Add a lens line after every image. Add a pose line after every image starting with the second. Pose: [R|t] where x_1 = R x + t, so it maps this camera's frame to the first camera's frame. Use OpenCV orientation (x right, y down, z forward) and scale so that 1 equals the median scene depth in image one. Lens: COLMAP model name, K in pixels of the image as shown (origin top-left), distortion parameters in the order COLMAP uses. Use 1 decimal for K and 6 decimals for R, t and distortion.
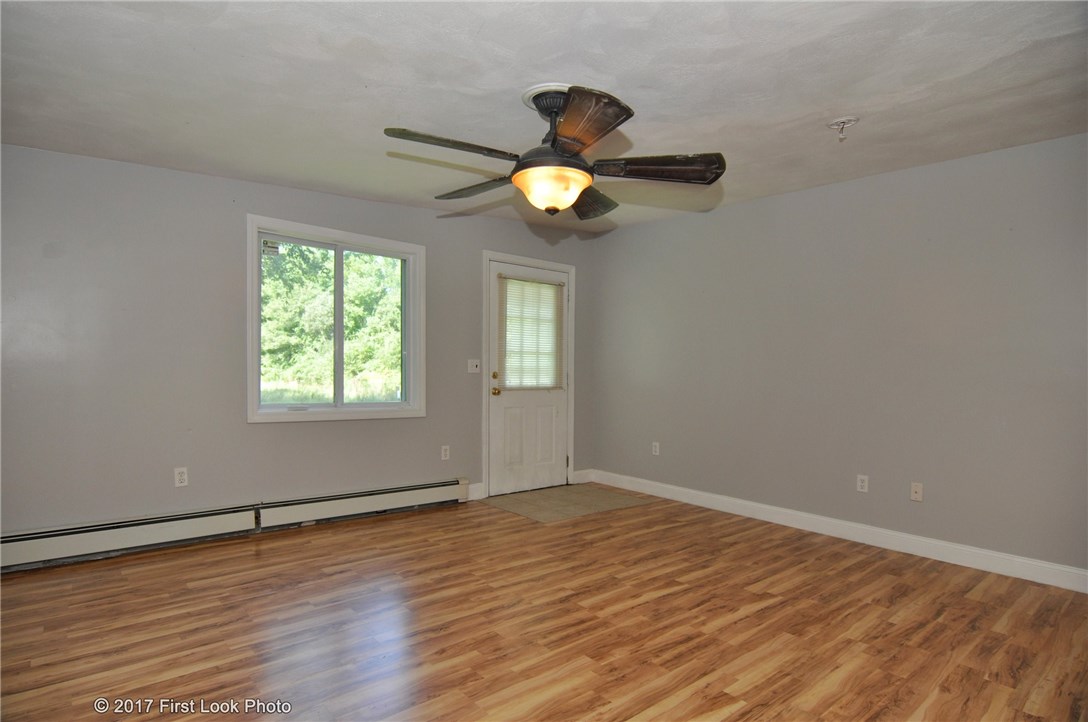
lens RADIAL K [[583.6, 0, 552.5], [0, 583.6, 362.9], [0, 0, 1]] dist [-0.015626, -0.001959]
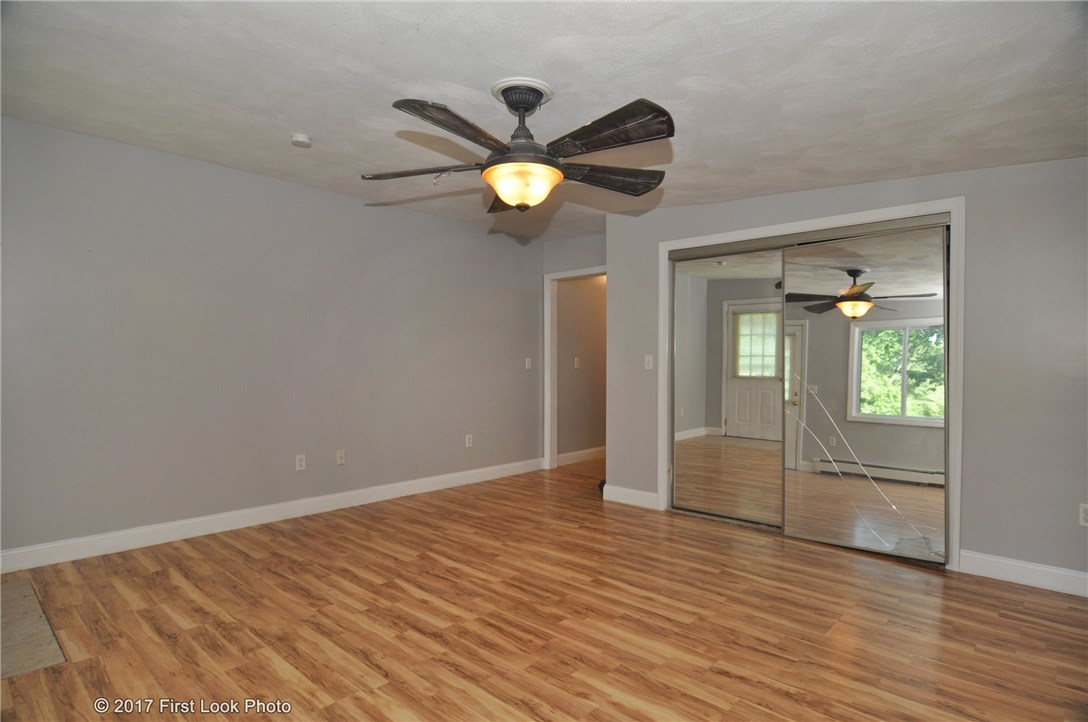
lens RADIAL K [[583.6, 0, 552.5], [0, 583.6, 362.9], [0, 0, 1]] dist [-0.015626, -0.001959]
pose [[-0.117816, -0.027649, 0.992650, -0.819228], [-0.012997, 0.999570, 0.026300, -0.016519], [-0.992950, -0.009803, -0.118125, 0.912919]]
